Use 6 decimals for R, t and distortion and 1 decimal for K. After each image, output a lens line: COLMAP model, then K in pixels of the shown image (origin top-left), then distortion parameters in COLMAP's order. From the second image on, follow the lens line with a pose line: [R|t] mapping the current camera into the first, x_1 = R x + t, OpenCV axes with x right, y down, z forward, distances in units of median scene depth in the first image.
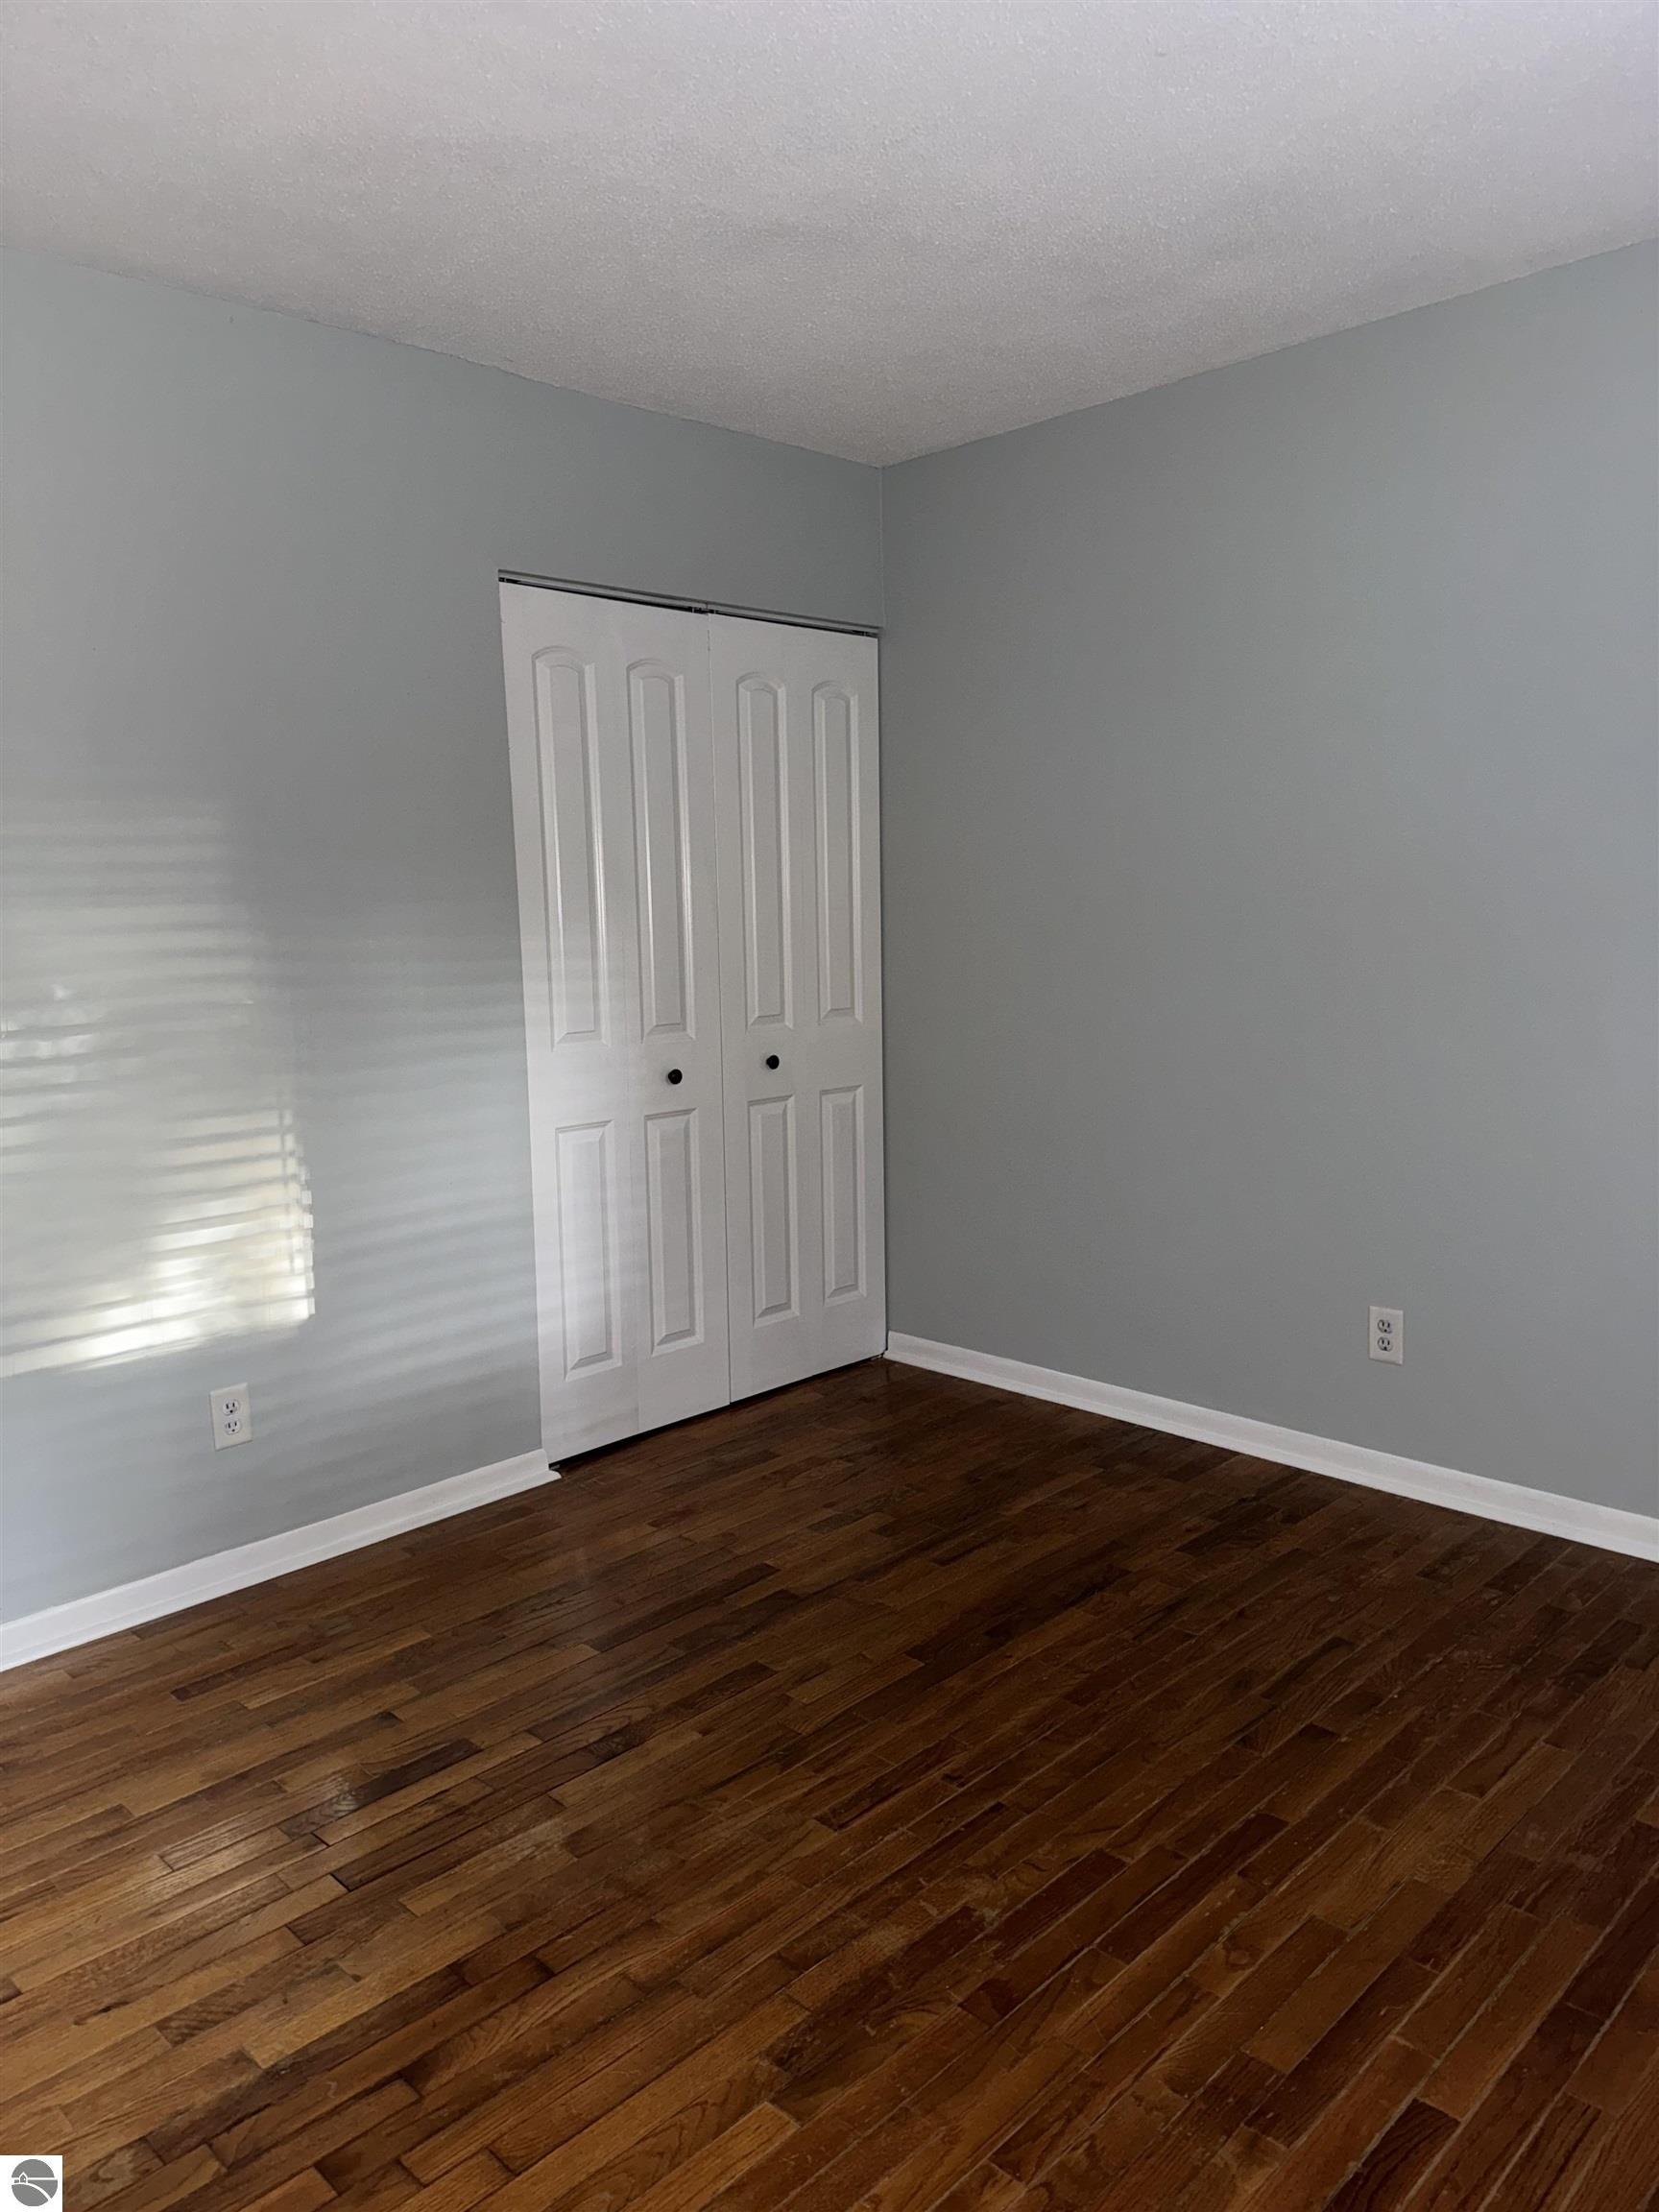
lens RADIAL K [[1524.9, 0, 835.1], [0, 1524.9, 1113.8], [0, 0, 1]] dist [0.102216, -0.146776]
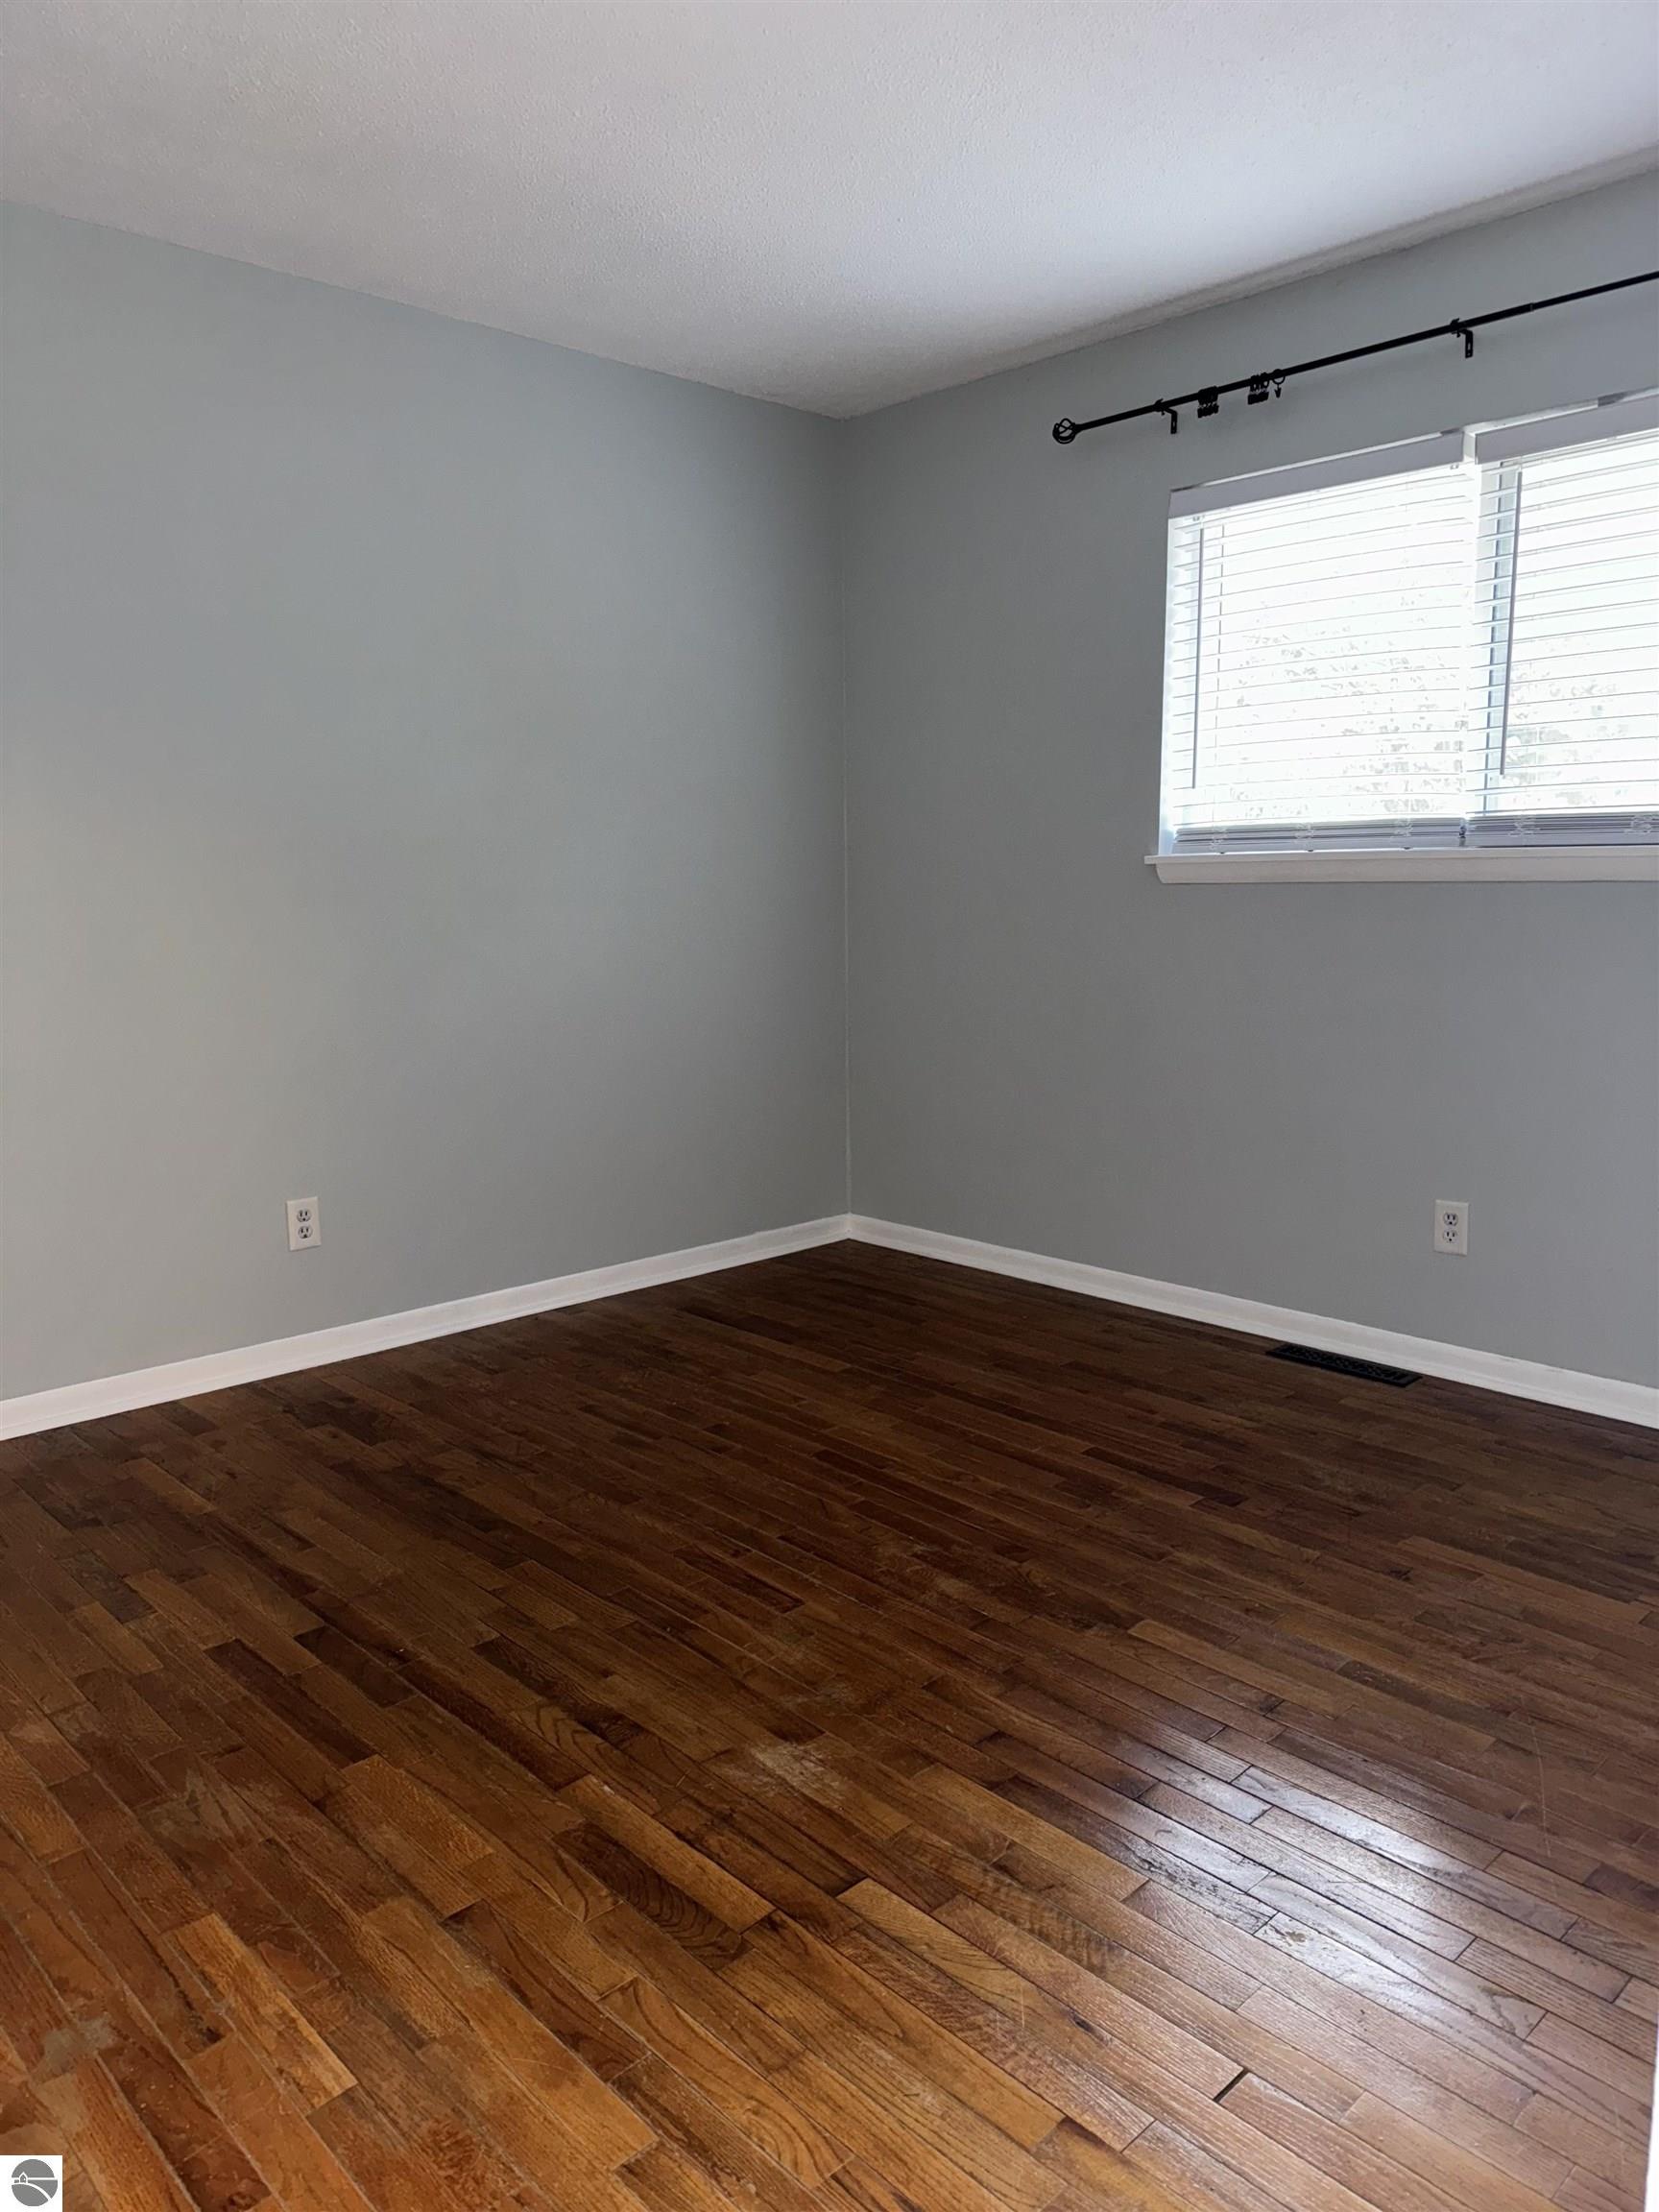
lens RADIAL K [[1524.9, 0, 835.1], [0, 1524.9, 1113.8], [0, 0, 1]] dist [0.102216, -0.146776]
pose [[0.023858, -0.126768, 0.991645, -1.004734], [0.144595, 0.981935, 0.122048, -0.012468], [-0.989203, 0.140475, 0.041757, 0.847227]]
